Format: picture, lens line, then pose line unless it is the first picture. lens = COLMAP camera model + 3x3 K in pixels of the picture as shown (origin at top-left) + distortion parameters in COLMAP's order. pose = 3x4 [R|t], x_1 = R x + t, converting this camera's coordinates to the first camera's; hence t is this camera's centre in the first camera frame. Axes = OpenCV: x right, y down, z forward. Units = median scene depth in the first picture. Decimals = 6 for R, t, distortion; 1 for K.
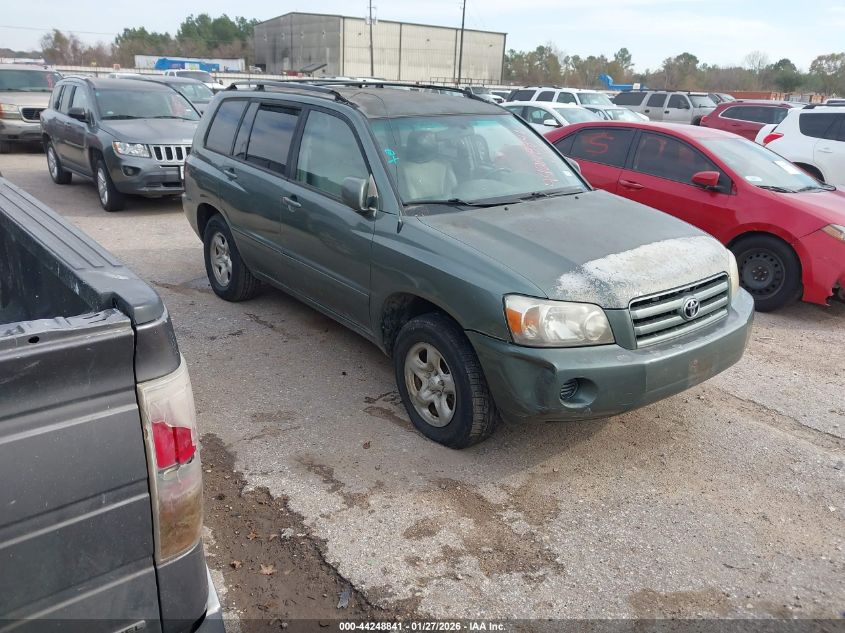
lens RADIAL K [[659.6, 0, 411.8], [0, 659.6, 317.1], [0, 0, 1]] dist [0.010803, 0.006299]
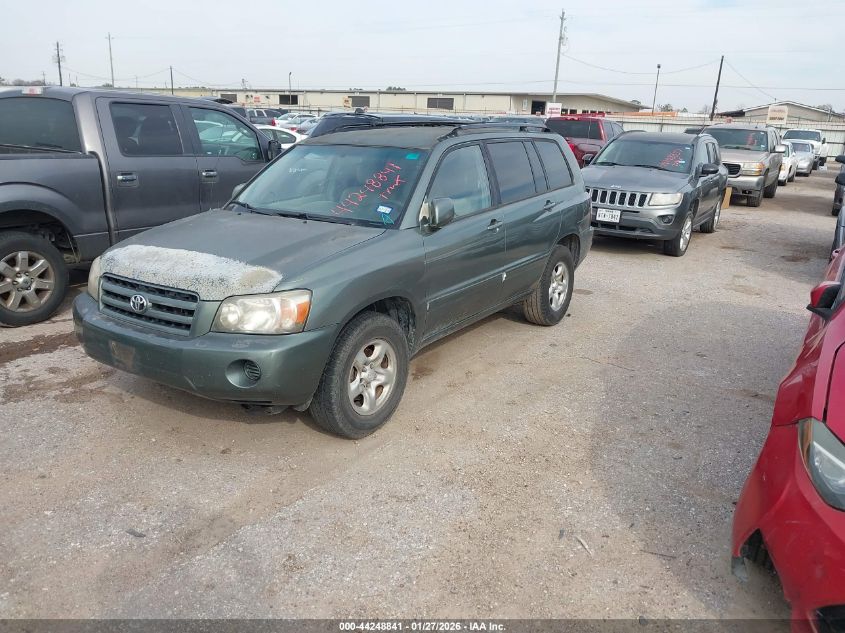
lens RADIAL K [[684.9, 0, 386.5], [0, 684.9, 316.1], [0, 0, 1]] dist [0.002901, 0.001772]
pose [[0.298432, 0.241866, -0.923276, 1.775983], [-0.337088, 0.931726, 0.135122, -0.307361], [0.892922, 0.270901, 0.359587, 1.067858]]
